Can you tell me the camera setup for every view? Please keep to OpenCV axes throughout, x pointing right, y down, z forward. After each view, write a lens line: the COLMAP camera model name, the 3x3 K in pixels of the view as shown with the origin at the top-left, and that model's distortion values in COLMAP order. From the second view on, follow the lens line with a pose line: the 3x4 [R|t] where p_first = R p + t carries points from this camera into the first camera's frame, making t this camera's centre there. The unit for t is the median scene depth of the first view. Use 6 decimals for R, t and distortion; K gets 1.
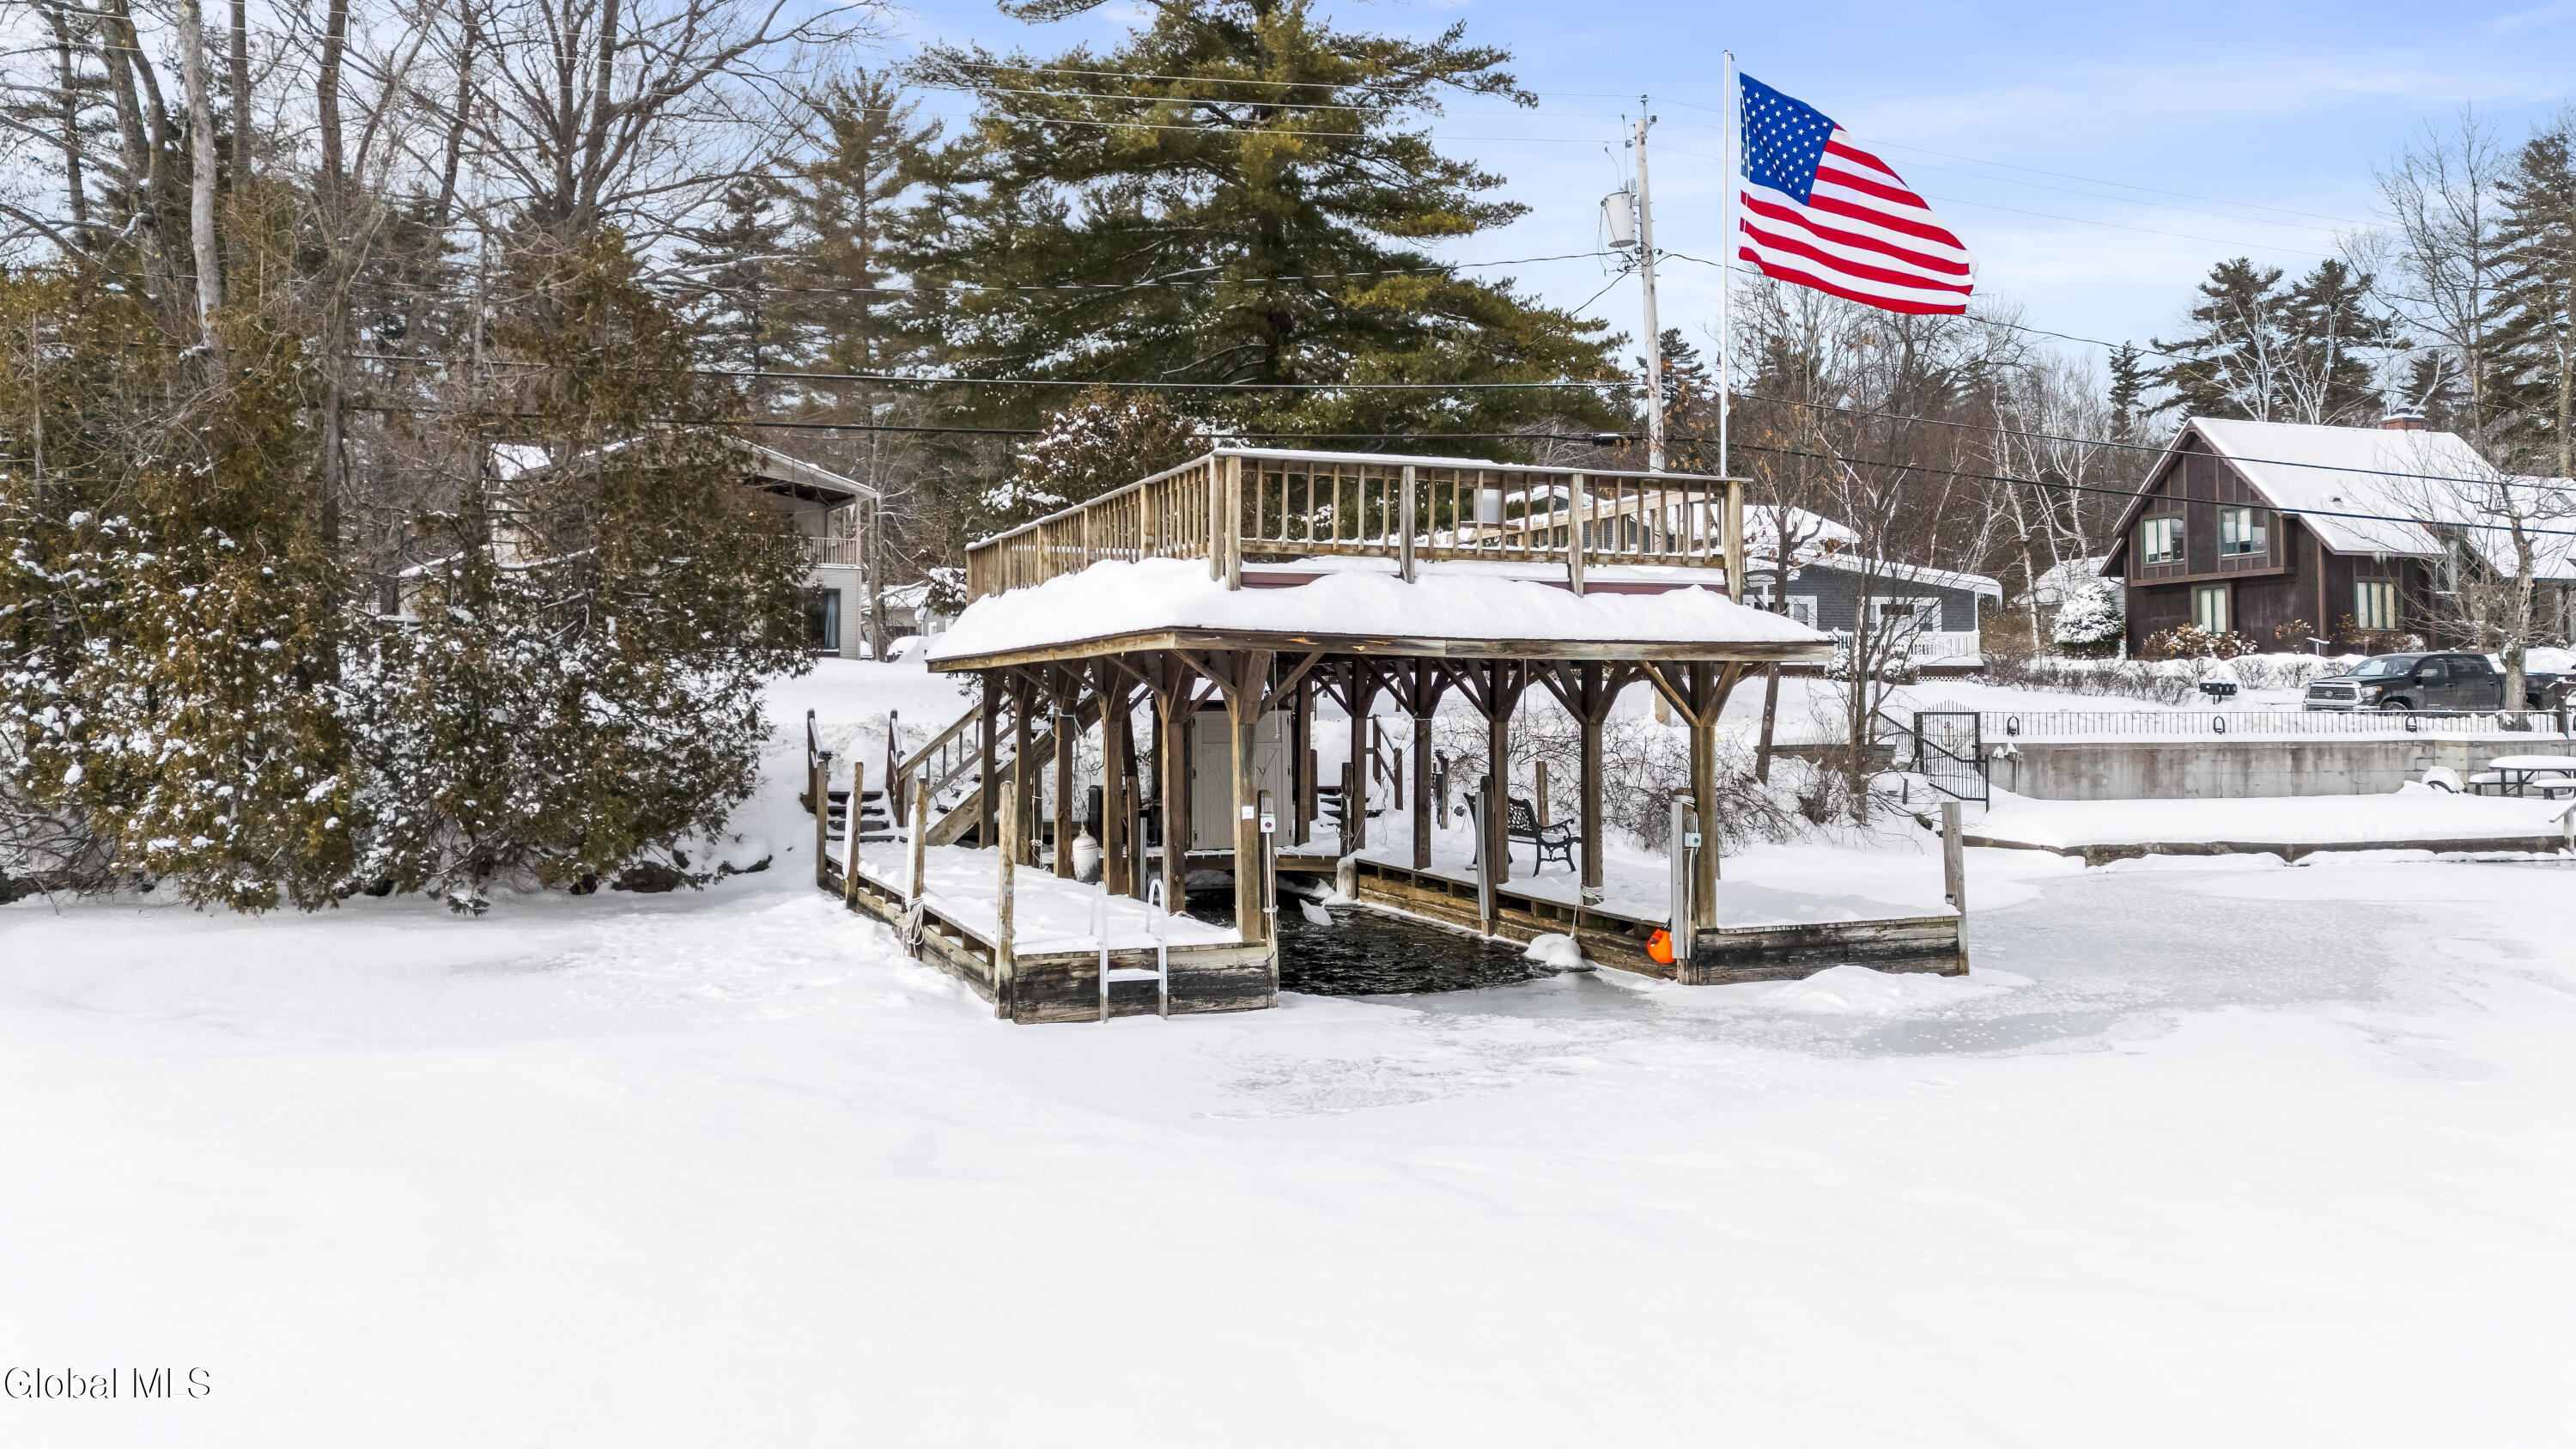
lens RADIAL K [[1836.6, 0, 1289.1], [0, 1836.6, 612.3], [0, 0, 1]] dist [0.066383, -0.000435]
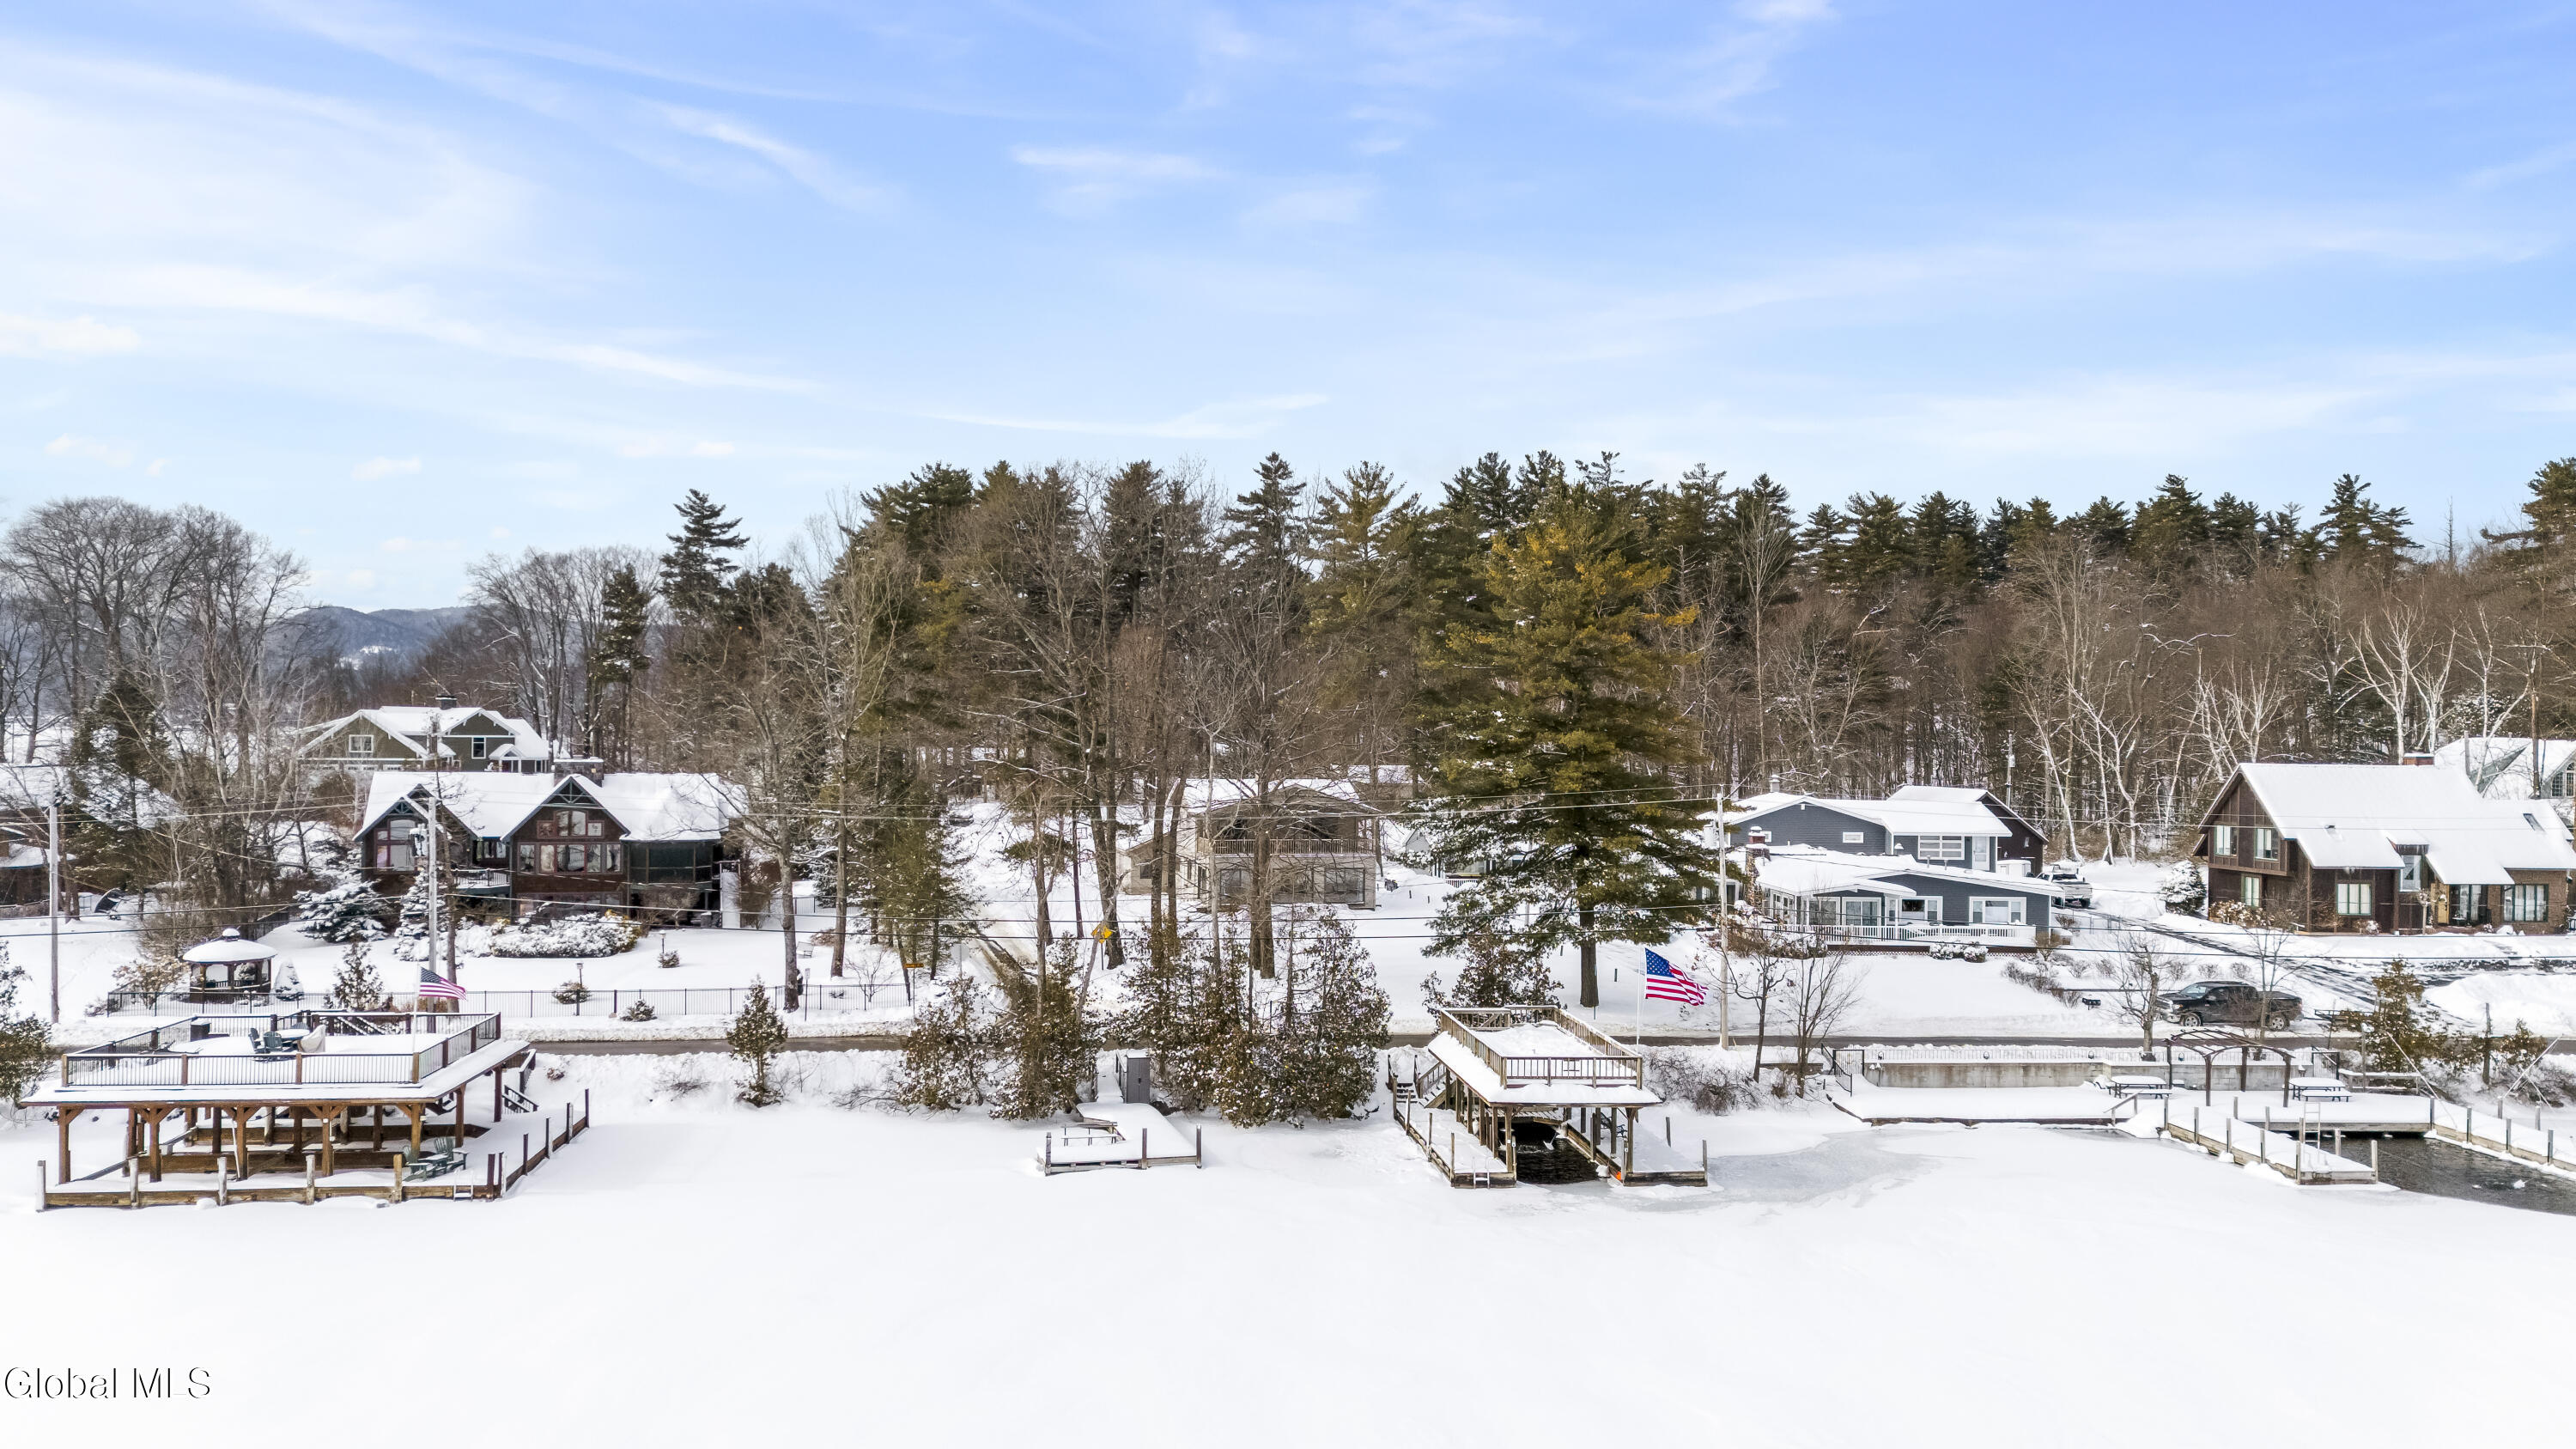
lens RADIAL K [[1850.2, 0, 1288.0], [0, 1850.2, 724.5], [0, 0, 1]] dist [0.089848, -0.079267]
pose [[0.969455, 0.008956, -0.245106, 0.226485], [0.004962, 0.998412, 0.056107, -0.470726], [0.245220, -0.055610, 0.967871, -1.388023]]
